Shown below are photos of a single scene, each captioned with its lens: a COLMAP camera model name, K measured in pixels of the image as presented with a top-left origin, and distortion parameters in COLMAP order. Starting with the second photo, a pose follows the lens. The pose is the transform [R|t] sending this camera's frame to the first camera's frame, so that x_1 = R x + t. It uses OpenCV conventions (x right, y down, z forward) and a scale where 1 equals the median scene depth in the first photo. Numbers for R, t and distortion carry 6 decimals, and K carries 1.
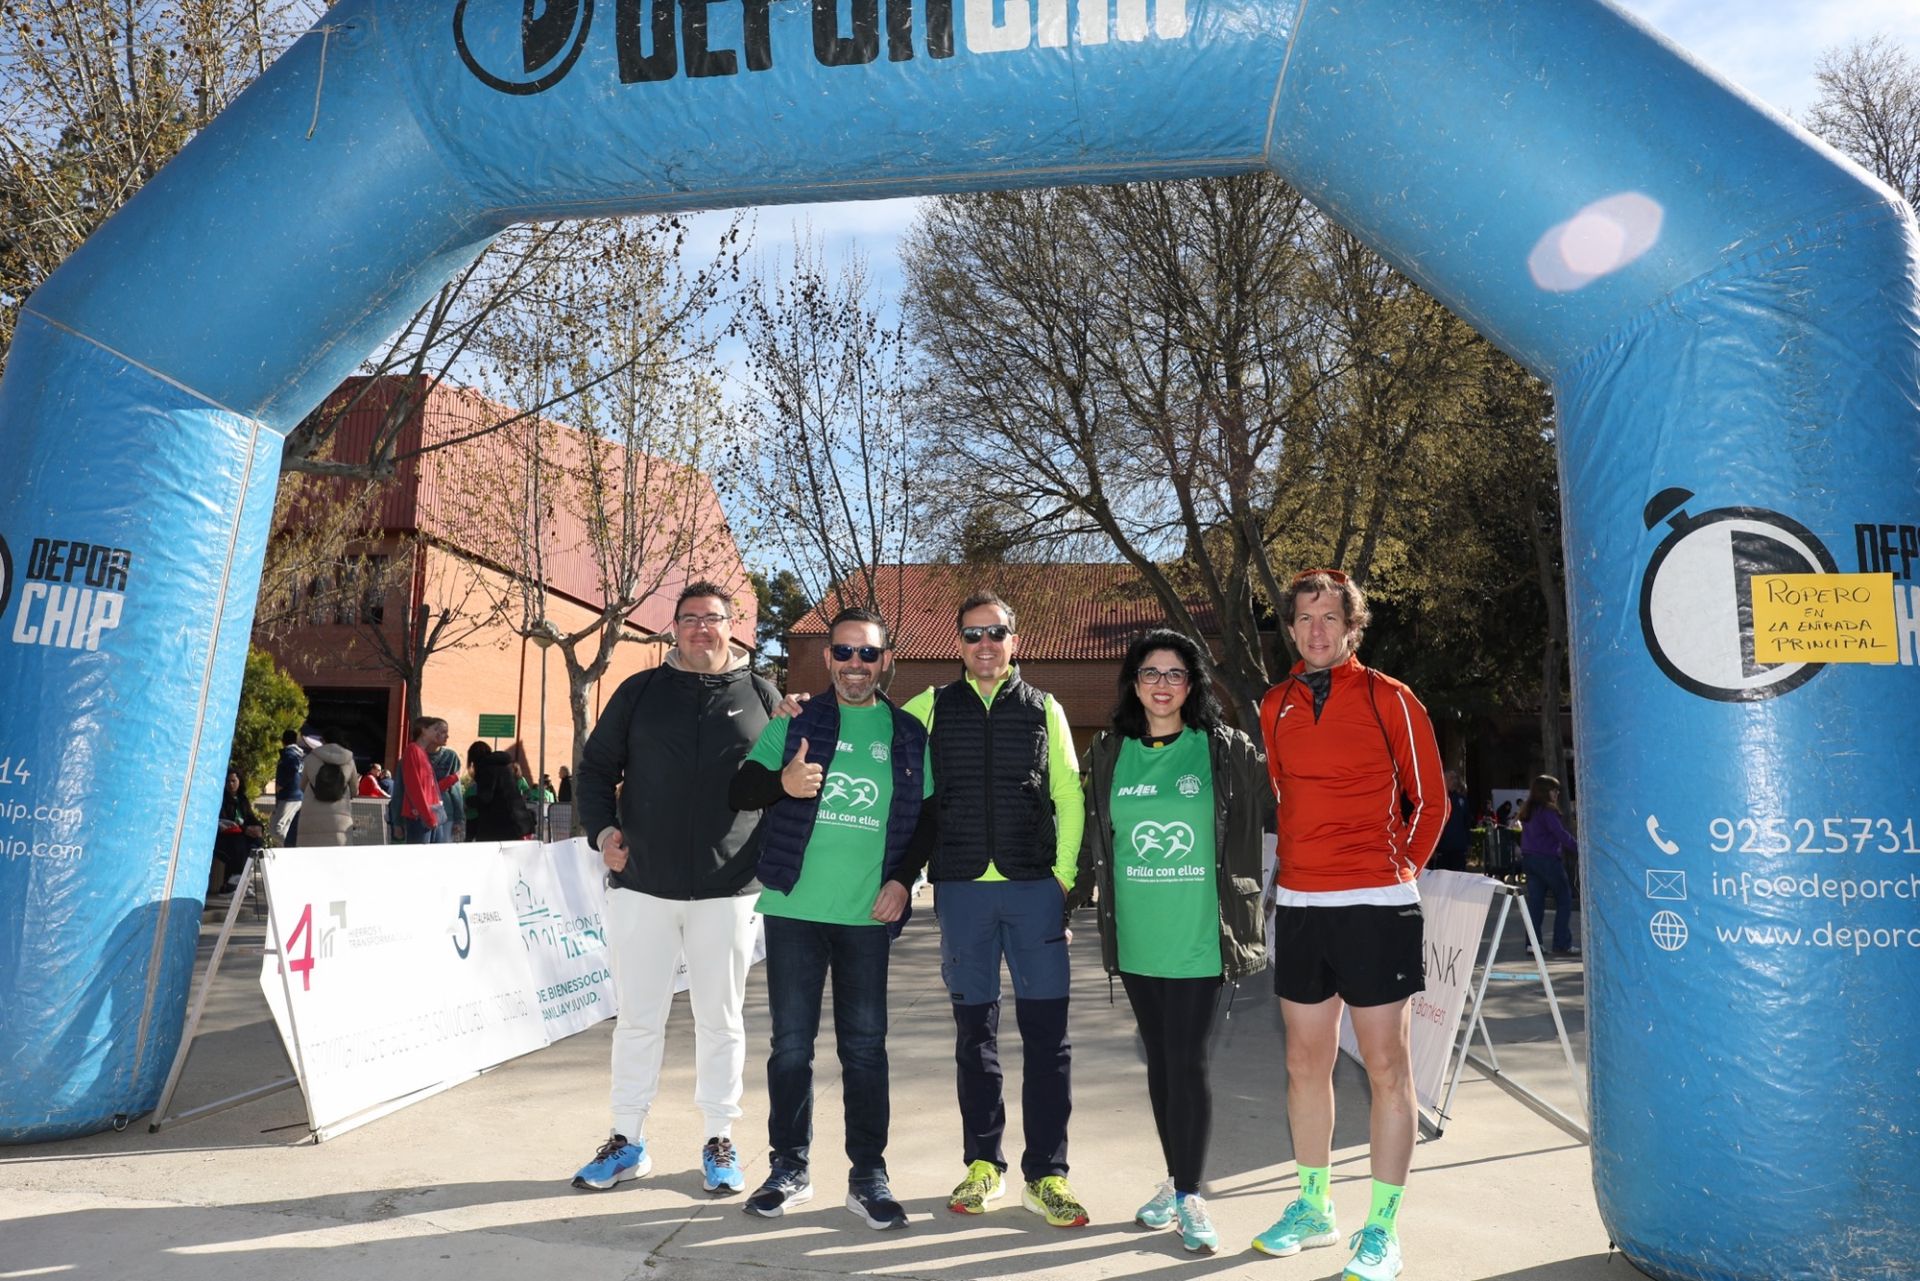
lens RADIAL K [[1622.8, 0, 960.0], [0, 1622.8, 574.4], [0, 0, 1]] dist [-0.048686, 0.006418]
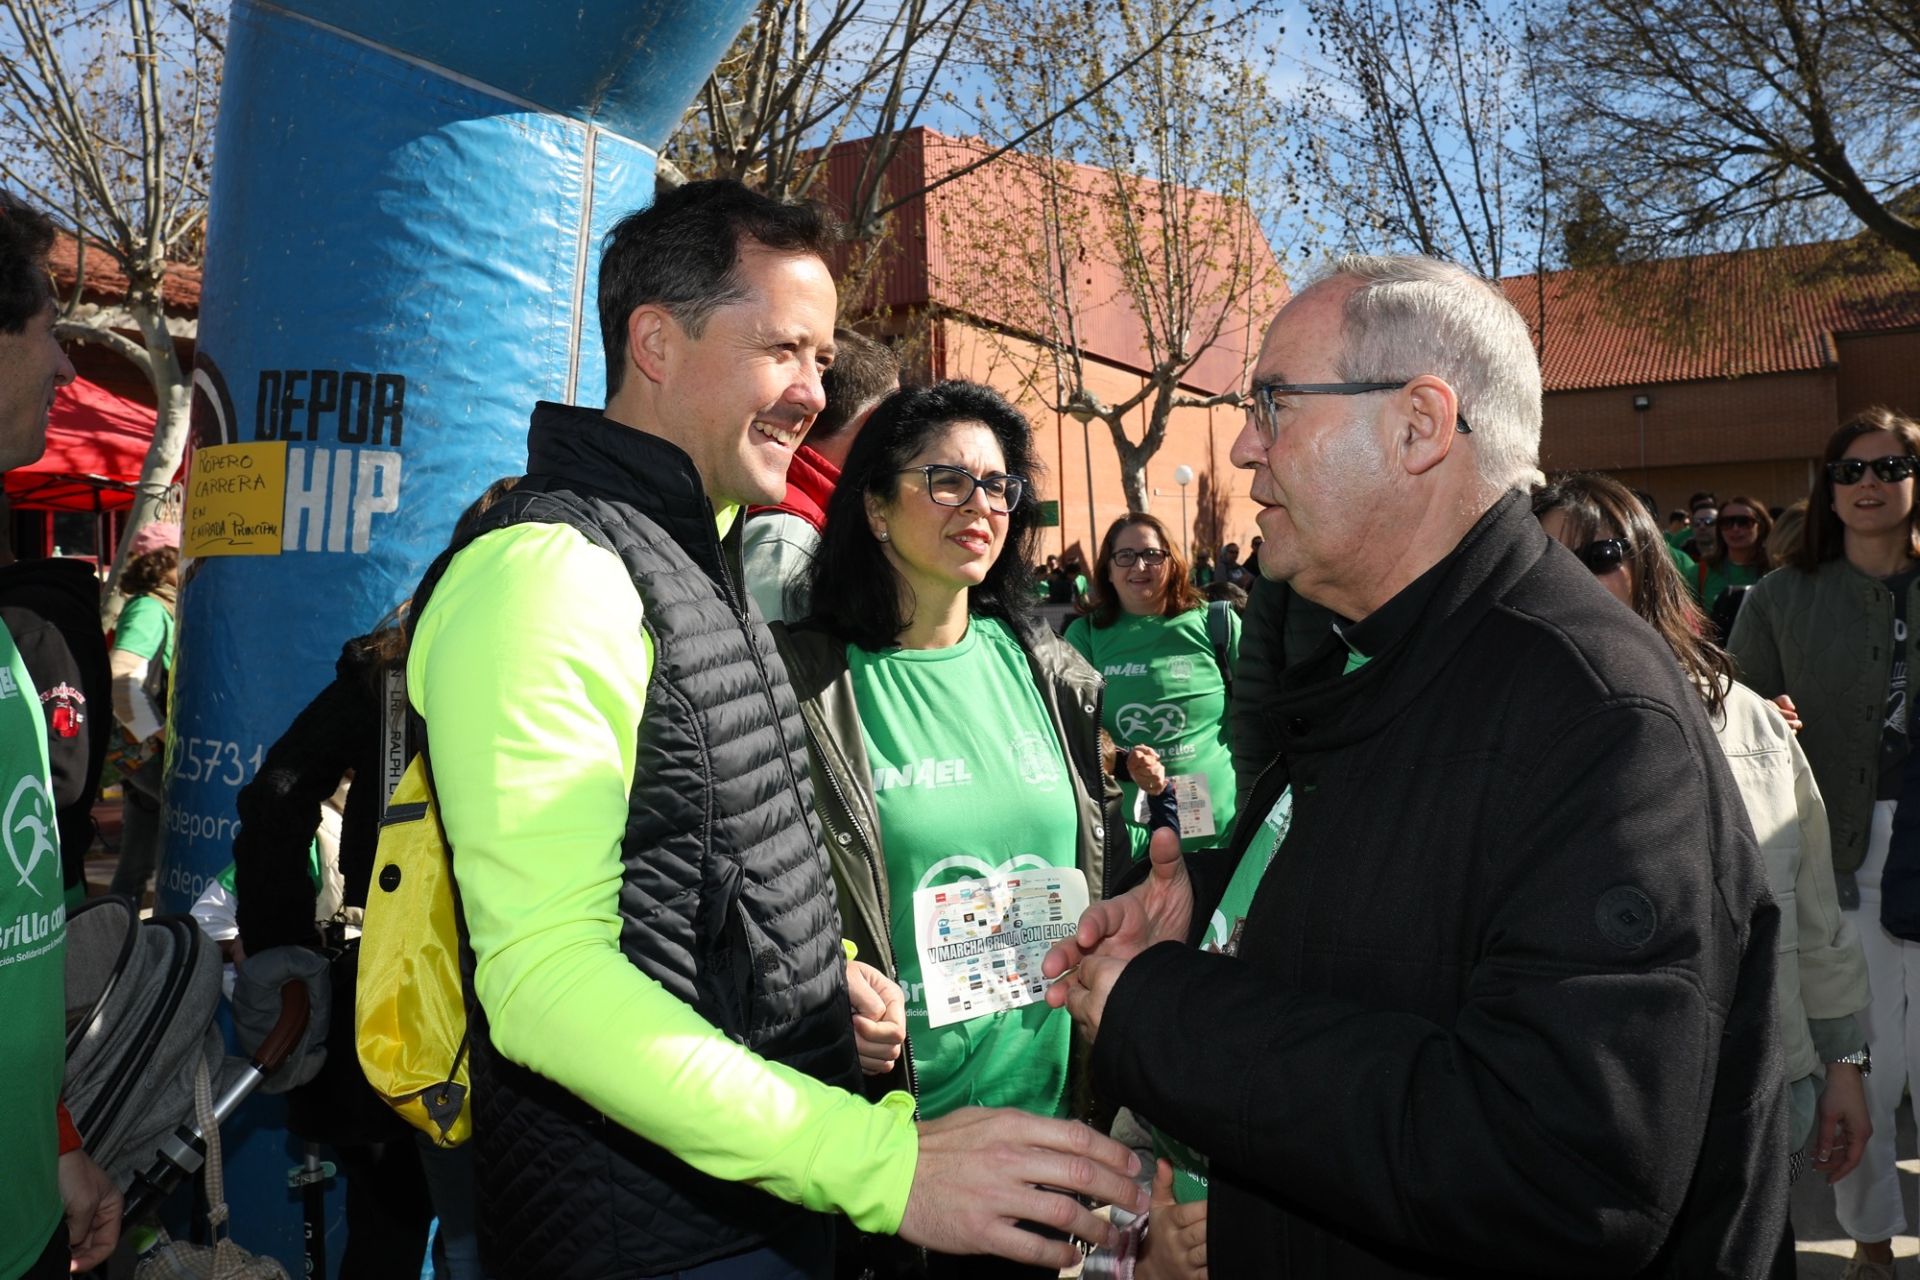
lens RADIAL K [[1622.8, 0, 960.0], [0, 1622.8, 573.9], [0, 0, 1]] dist [-0.048686, 0.006418]
pose [[0.944435, -0.060907, -0.323007, -0.056768], [0.110233, 0.984464, 0.136675, -0.000558], [0.309664, -0.164687, 0.936476, 0.196622]]
